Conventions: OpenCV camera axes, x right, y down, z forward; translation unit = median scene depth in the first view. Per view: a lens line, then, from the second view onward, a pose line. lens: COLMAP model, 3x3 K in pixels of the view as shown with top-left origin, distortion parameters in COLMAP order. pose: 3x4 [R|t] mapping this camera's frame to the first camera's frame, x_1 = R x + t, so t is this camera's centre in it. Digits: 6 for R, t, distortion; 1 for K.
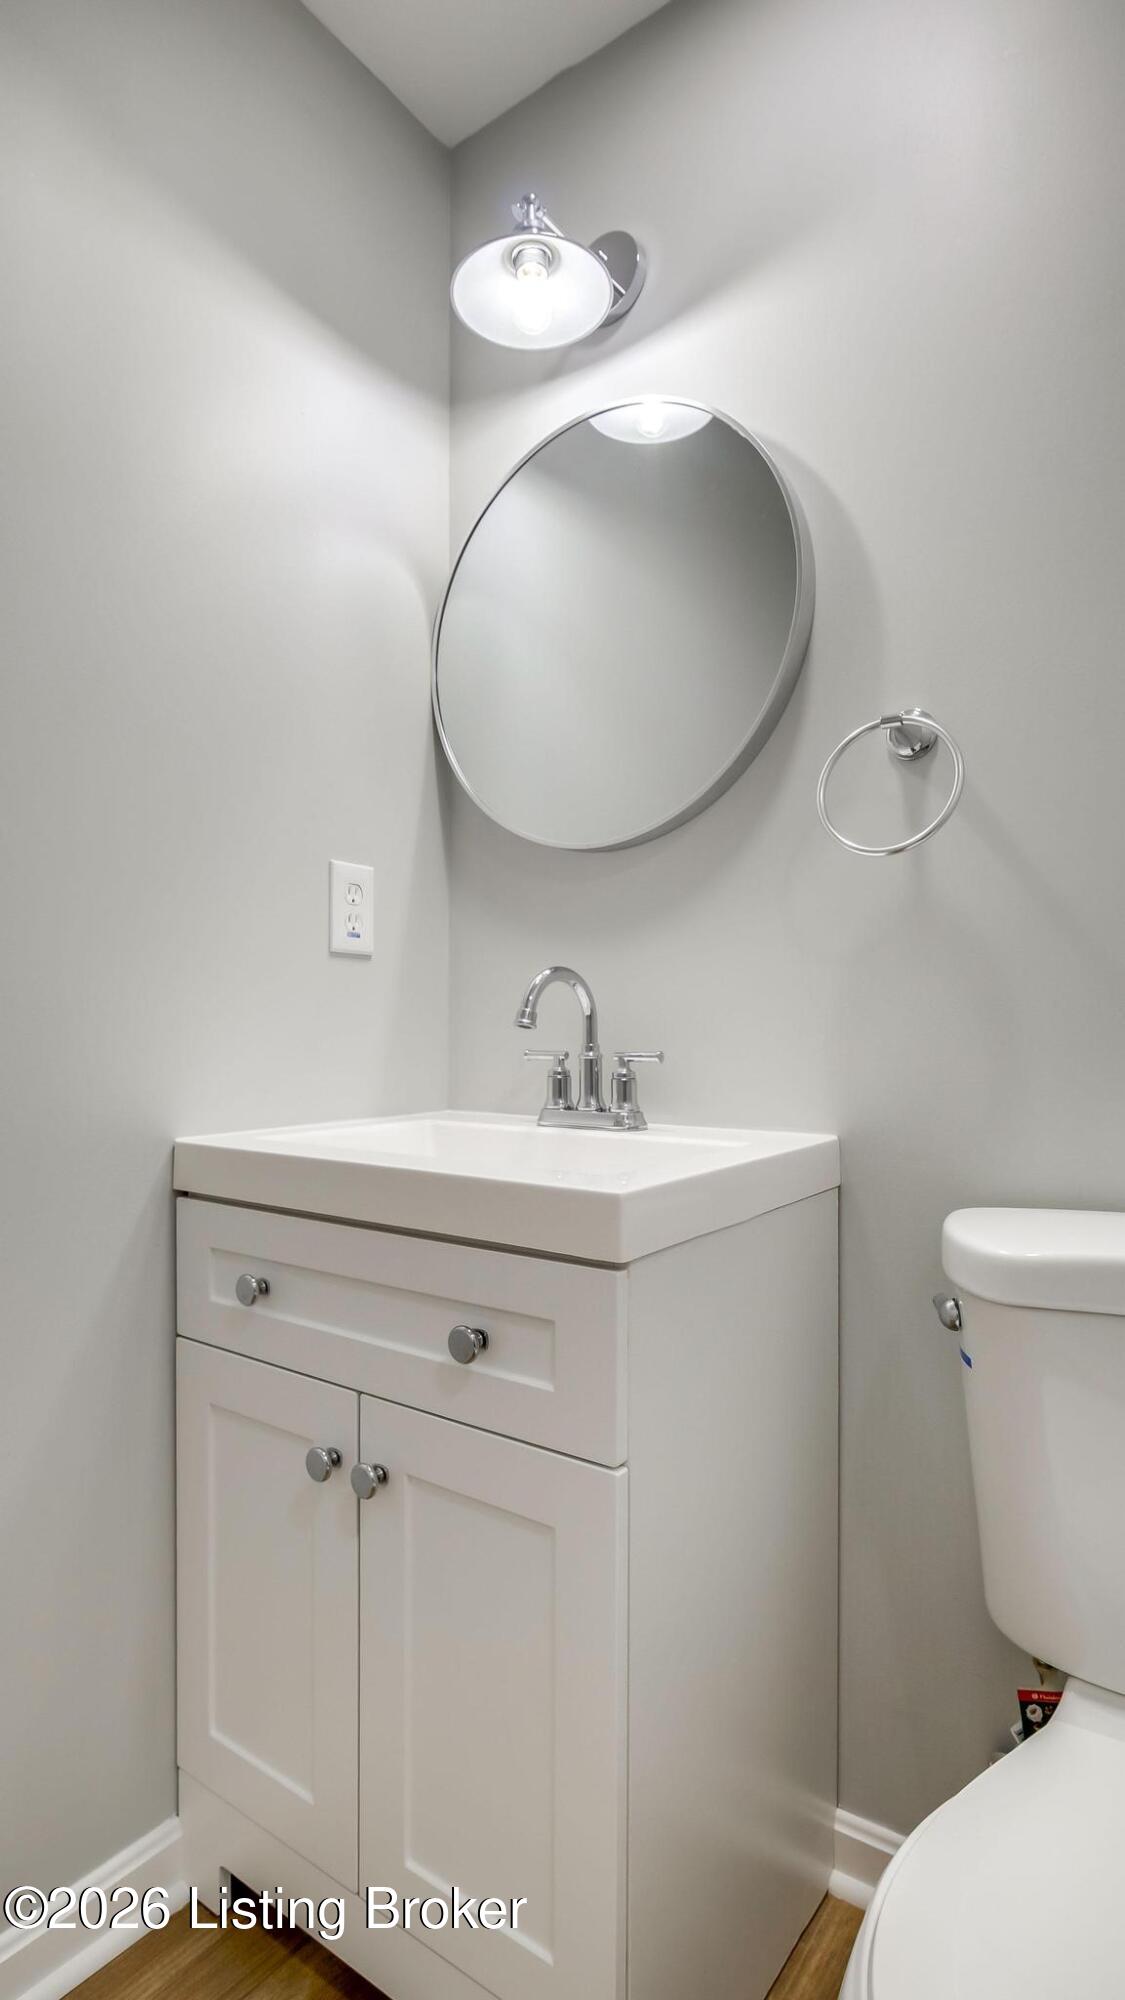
lens RADIAL K [[1050.2, 0, 562.5], [0, 1050.2, 1000.0], [0, 0, 1]] dist [-0.029474, -0.000374]
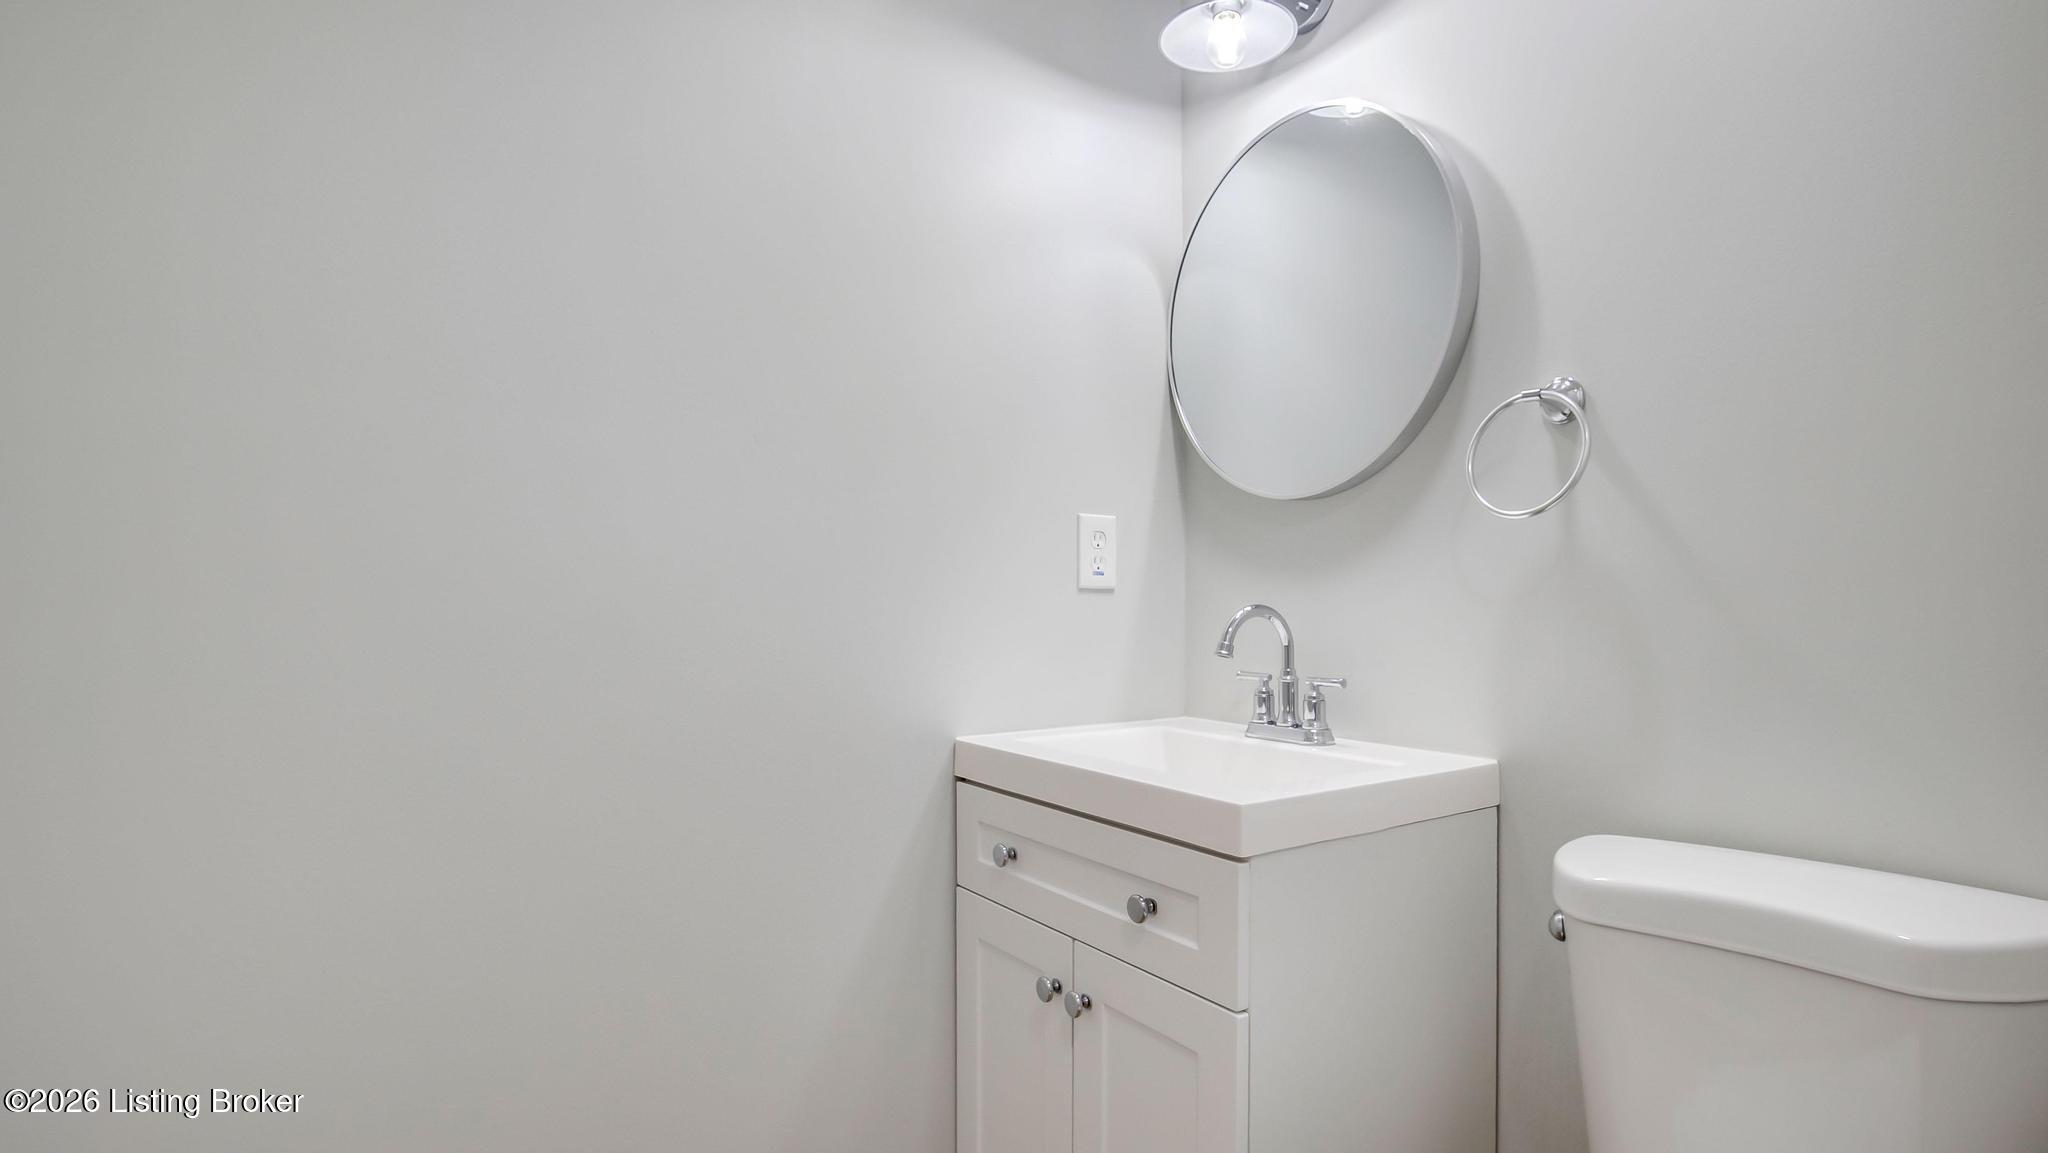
lens RADIAL K [[1068.5, 0, 1024.0], [0, 1068.5, 576.5], [0, 0, 1]] dist [-0.001537, -0.000172]
pose [[0.938410, -0.007447, -0.345443, 0.173722], [0.008934, 0.999956, 0.002714, -0.071867], [0.345408, -0.005633, 0.938436, -0.235525]]
